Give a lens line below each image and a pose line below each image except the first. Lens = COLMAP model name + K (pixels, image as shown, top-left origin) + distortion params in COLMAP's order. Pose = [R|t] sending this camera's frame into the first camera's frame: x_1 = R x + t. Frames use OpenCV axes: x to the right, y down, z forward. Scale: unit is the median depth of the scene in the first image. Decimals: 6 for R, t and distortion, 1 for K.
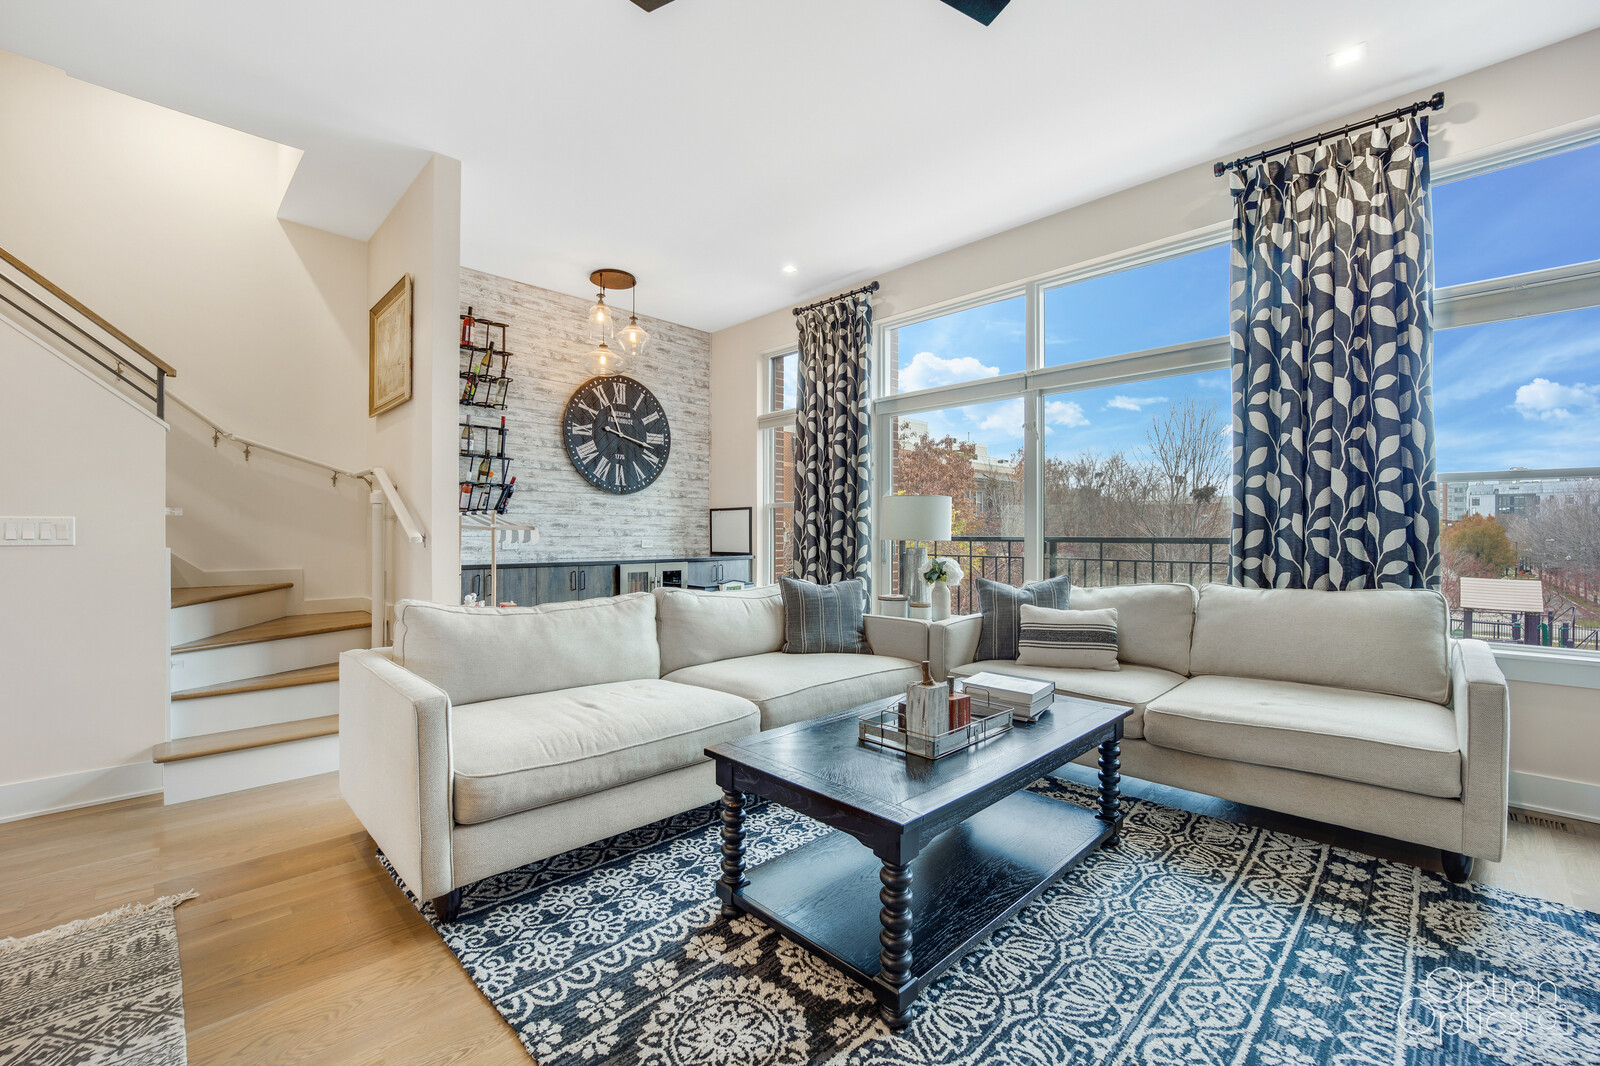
lens RADIAL K [[657.8, 0, 788.6], [0, 657.8, 534.8], [0, 0, 1]] dist [-0.017946, 0.000835]
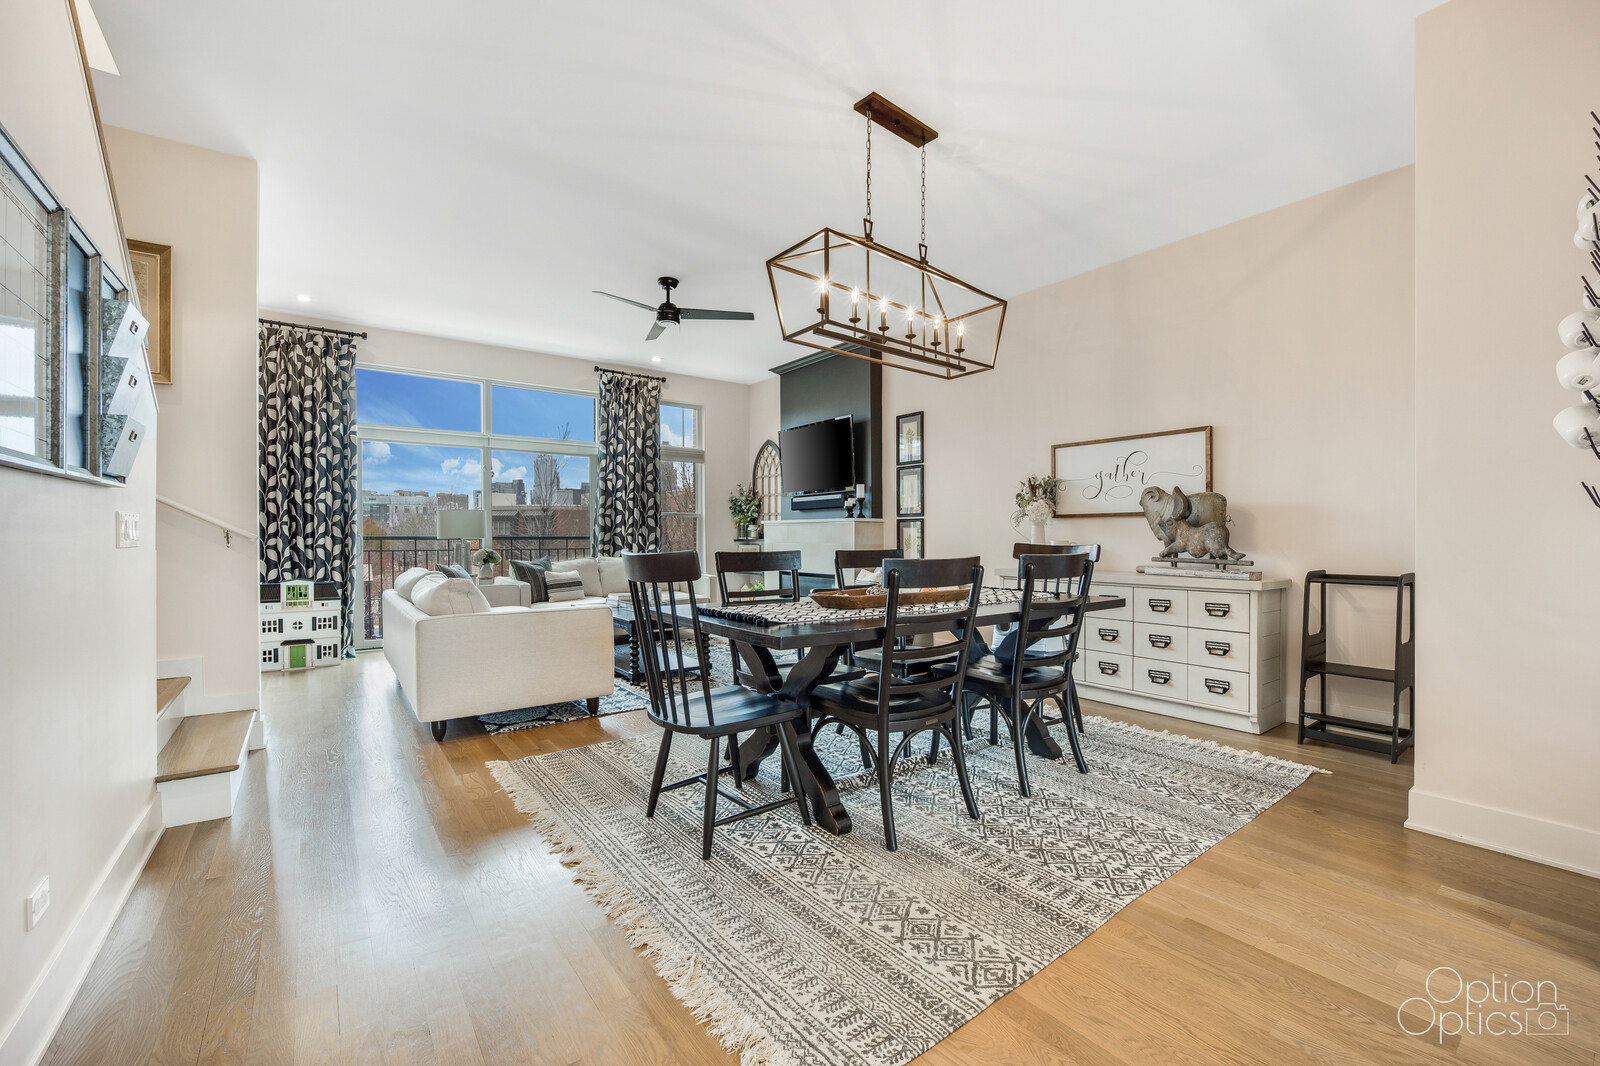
lens RADIAL K [[647.7, 0, 794.8], [0, 647.7, 539.5], [0, 0, 1]] dist [-0.018890, -0.000913]
pose [[0.141064, -0.008108, 0.989967, -1.584661], [0.003723, 0.999964, 0.007659, 0.002811], [-0.989994, 0.002605, 0.141089, 0.030414]]
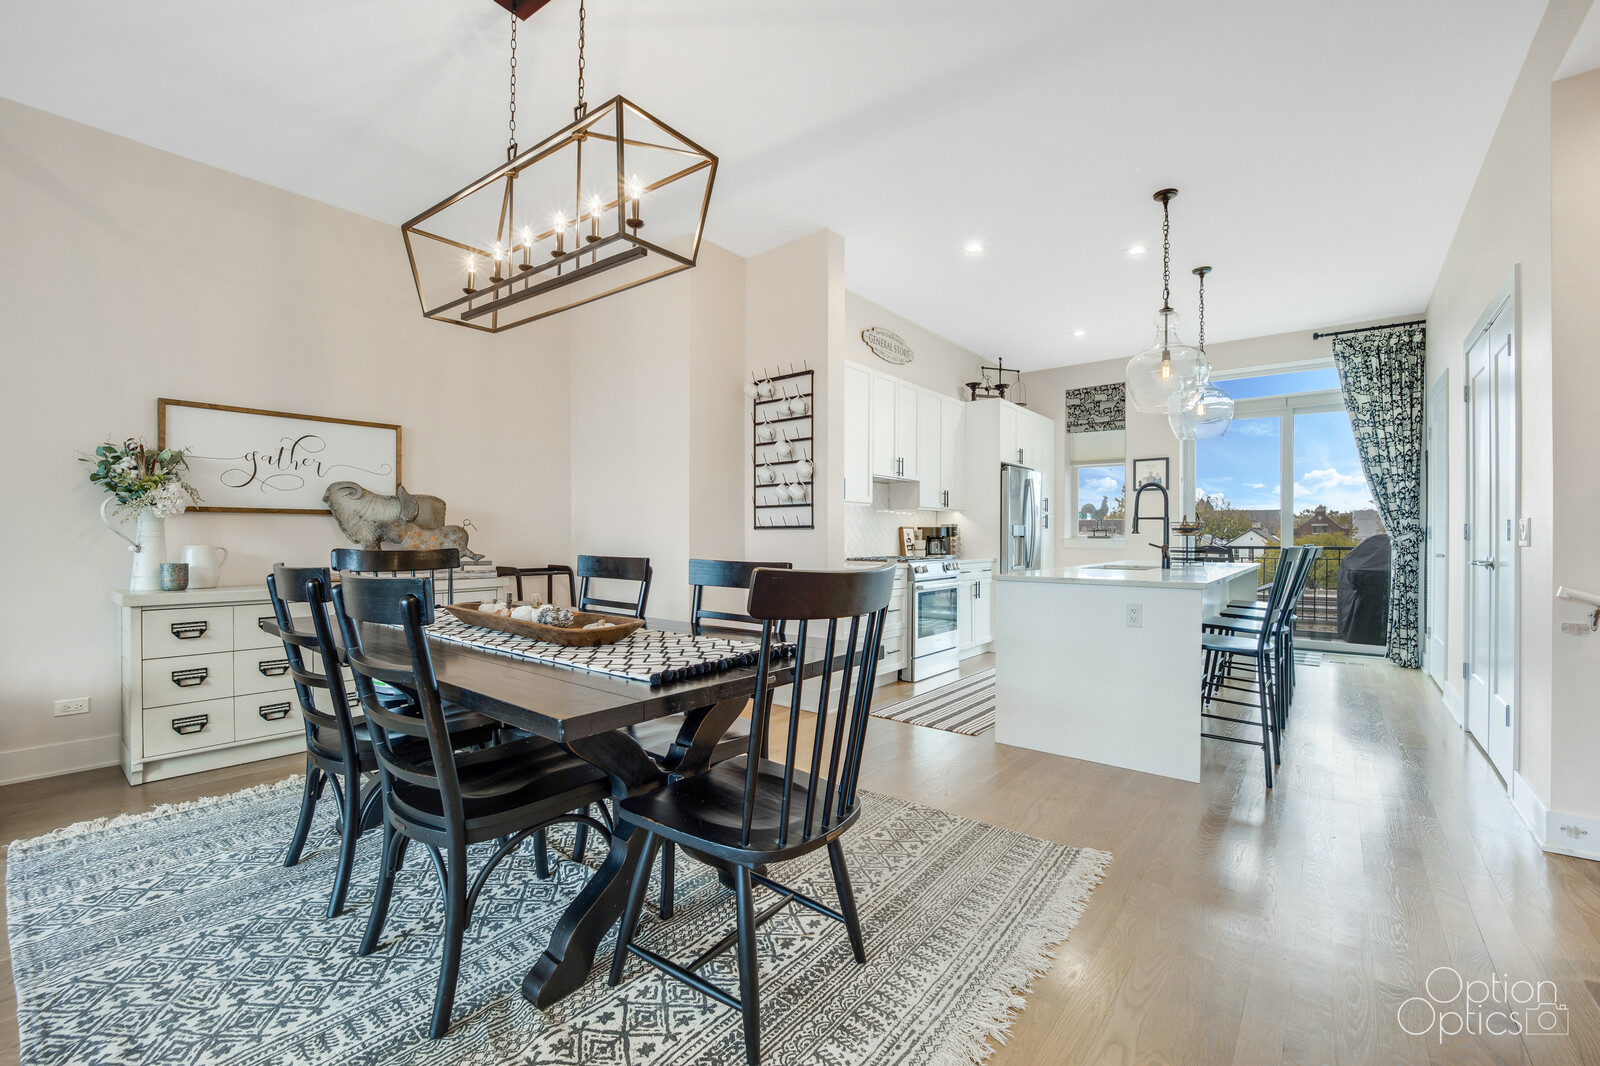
lens RADIAL K [[735.8, 0, 758.0], [0, 735.8, 508.9], [0, 0, 1]] dist [-0.013791, -0.001232]
pose [[-0.992849, -0.009170, -0.119027, -0.758446], [-0.004655, 0.999261, -0.038151, -0.000377], [0.119289, -0.037324, -0.992158, 0.811367]]
